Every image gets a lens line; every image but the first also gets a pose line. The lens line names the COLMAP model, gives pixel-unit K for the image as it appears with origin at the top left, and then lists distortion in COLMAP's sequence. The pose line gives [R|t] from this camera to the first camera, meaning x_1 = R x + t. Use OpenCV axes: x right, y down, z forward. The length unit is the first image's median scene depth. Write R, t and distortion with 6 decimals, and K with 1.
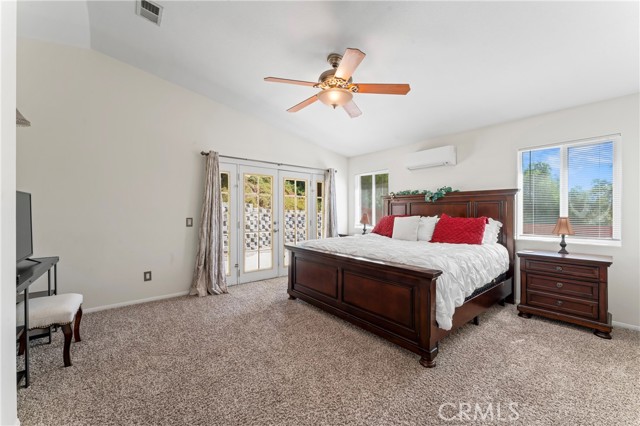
lens RADIAL K [[255.7, 0, 319.4], [0, 255.7, 212.9], [0, 0, 1]] dist [0.001524, -0.000384]
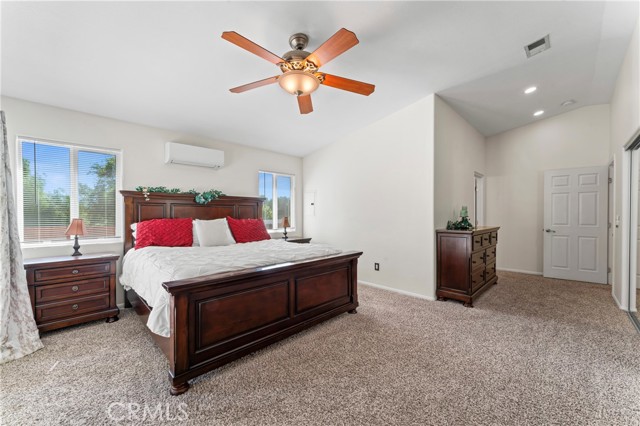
lens RADIAL K [[255.7, 0, 319.1], [0, 255.7, 214.9], [0, 0, 1]] dist [0.001524, -0.000384]
pose [[-0.121072, -0.002630, 0.992640, -0.516086], [0.002755, 0.999992, 0.002985, -0.003845], [-0.992640, 0.003096, -0.121064, 0.649530]]
